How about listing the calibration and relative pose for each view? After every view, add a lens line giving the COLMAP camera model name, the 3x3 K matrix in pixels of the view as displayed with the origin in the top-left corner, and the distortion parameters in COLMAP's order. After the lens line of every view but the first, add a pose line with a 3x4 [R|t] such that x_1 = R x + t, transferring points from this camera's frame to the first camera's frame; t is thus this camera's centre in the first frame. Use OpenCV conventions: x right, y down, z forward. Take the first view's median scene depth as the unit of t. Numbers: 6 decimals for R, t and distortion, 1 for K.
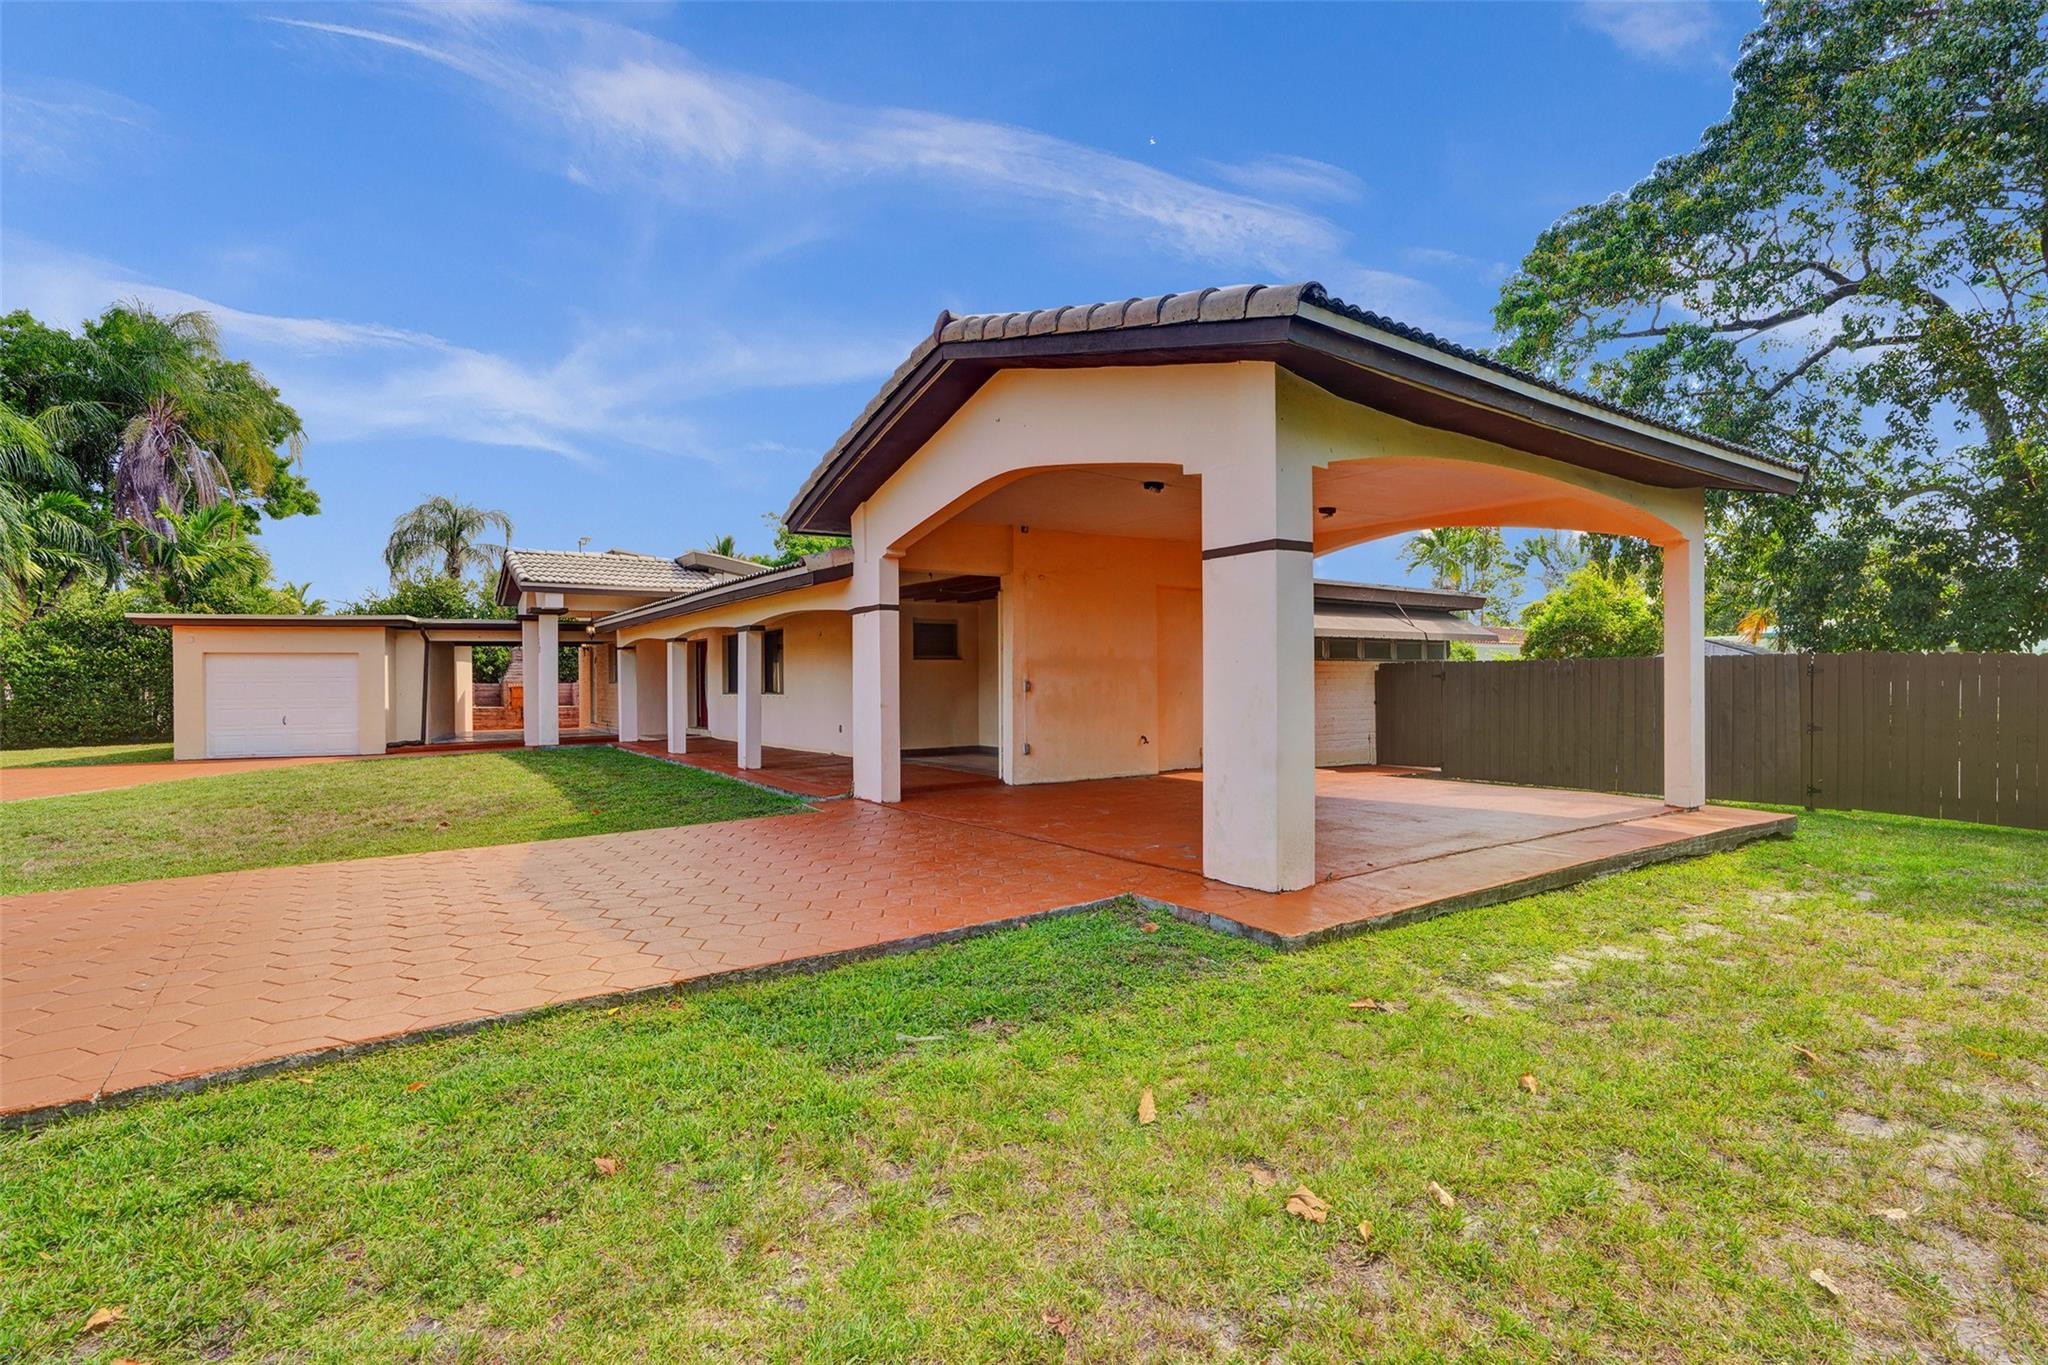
lens RADIAL K [[929.4, 0, 1061.9], [0, 929.4, 694.3], [0, 0, 1]] dist [-0.001709, 0.000108]
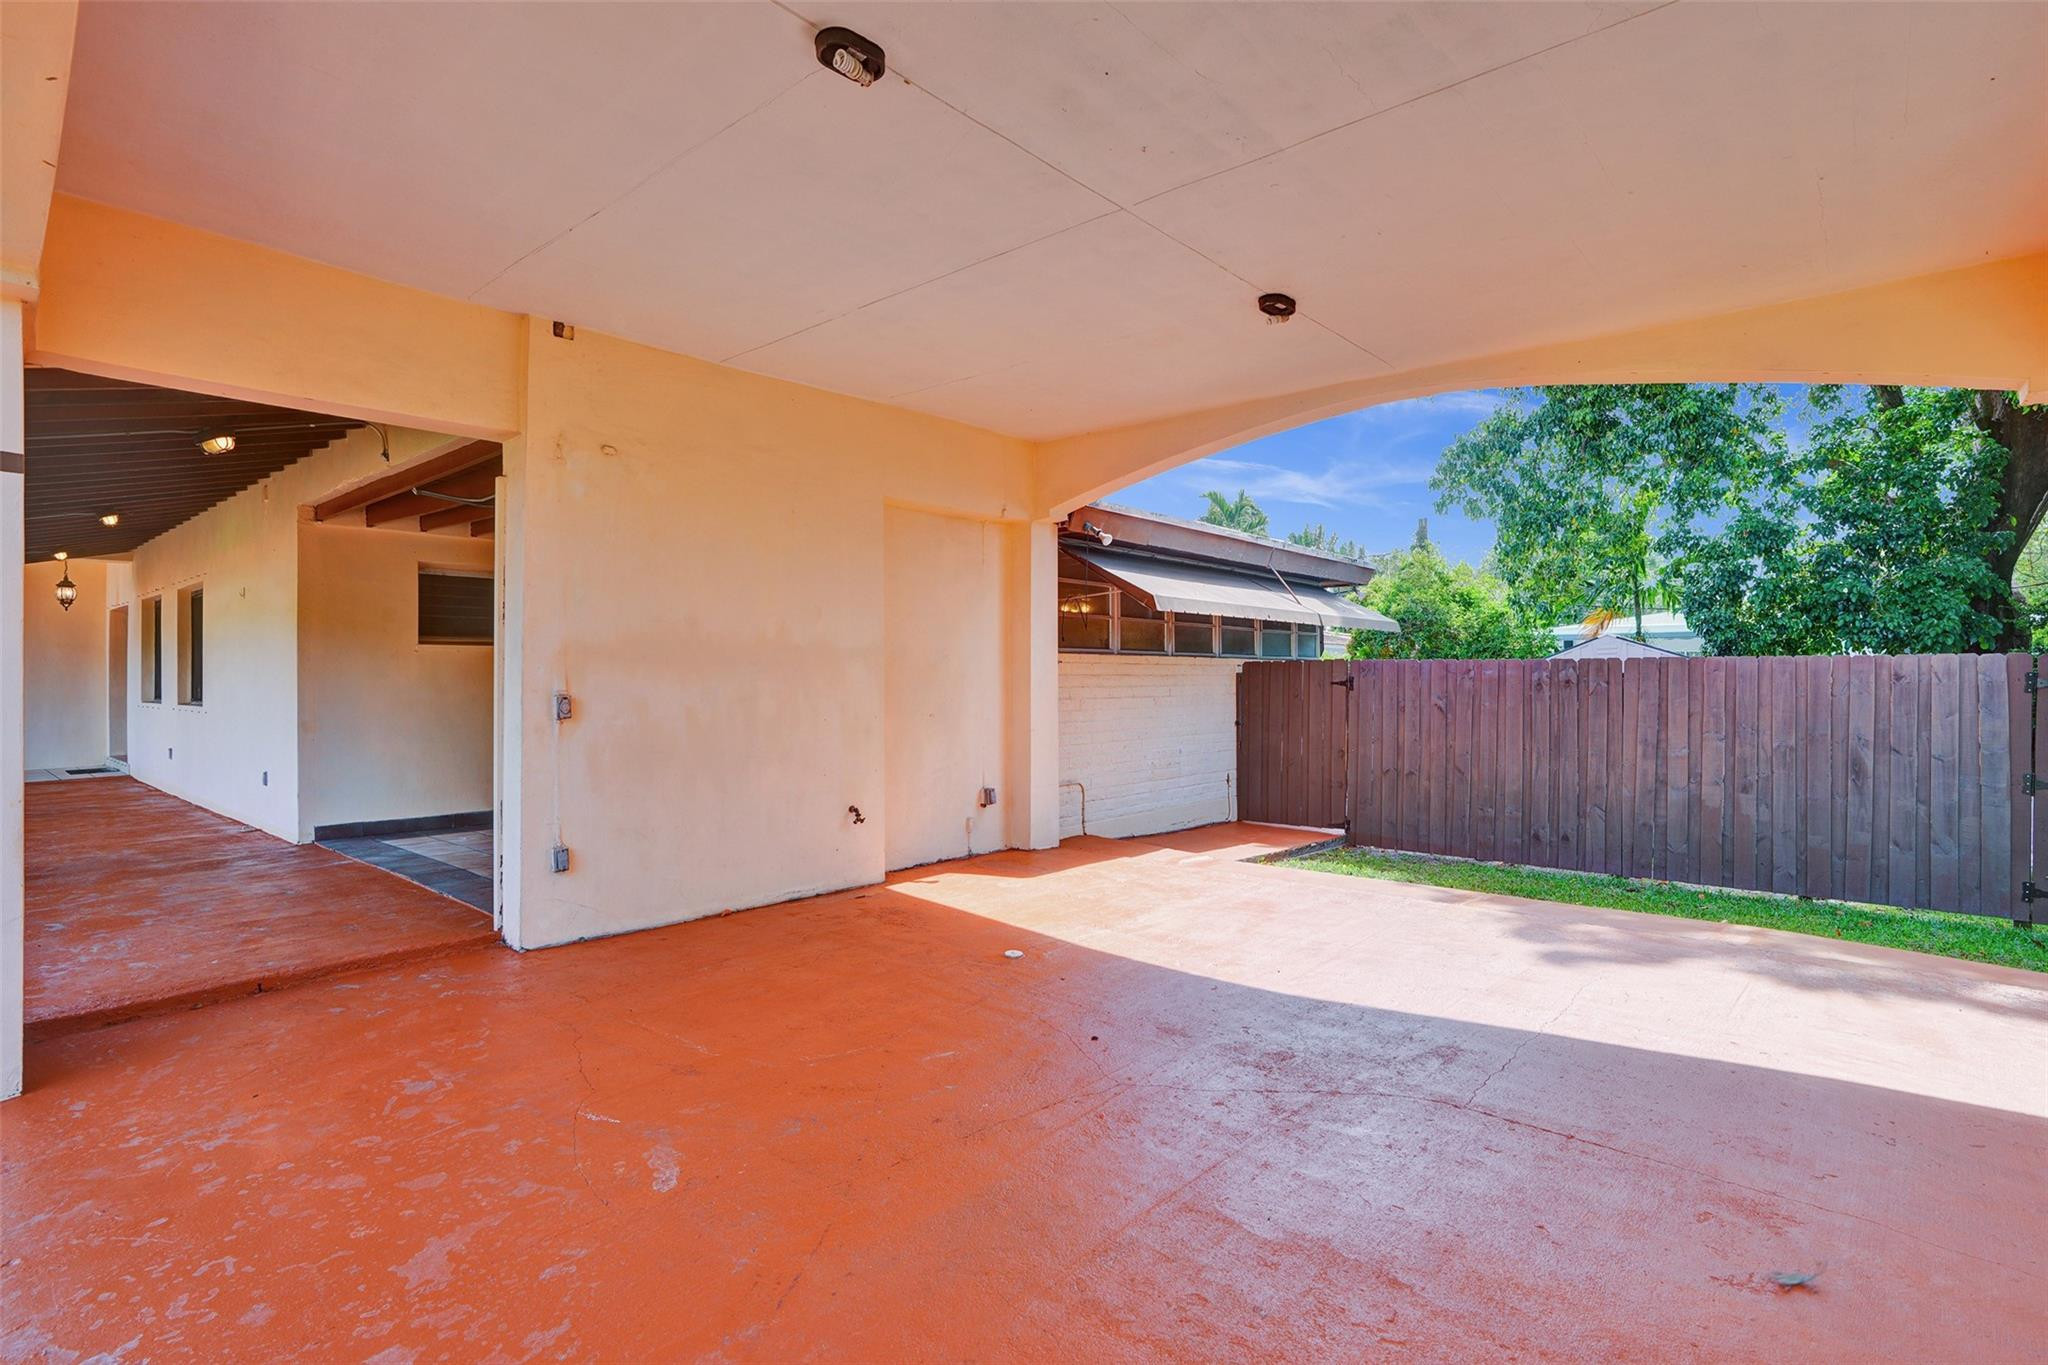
lens RADIAL K [[965.3, 0, 1031.2], [0, 965.3, 677.3], [0, 0, 1]] dist [-0.012818, 0.000817]
pose [[0.973218, 0.008271, 0.229734, 0.059575], [-0.004843, 0.999868, -0.015480, -0.014357], [-0.229831, 0.013952, 0.973130, 0.474051]]
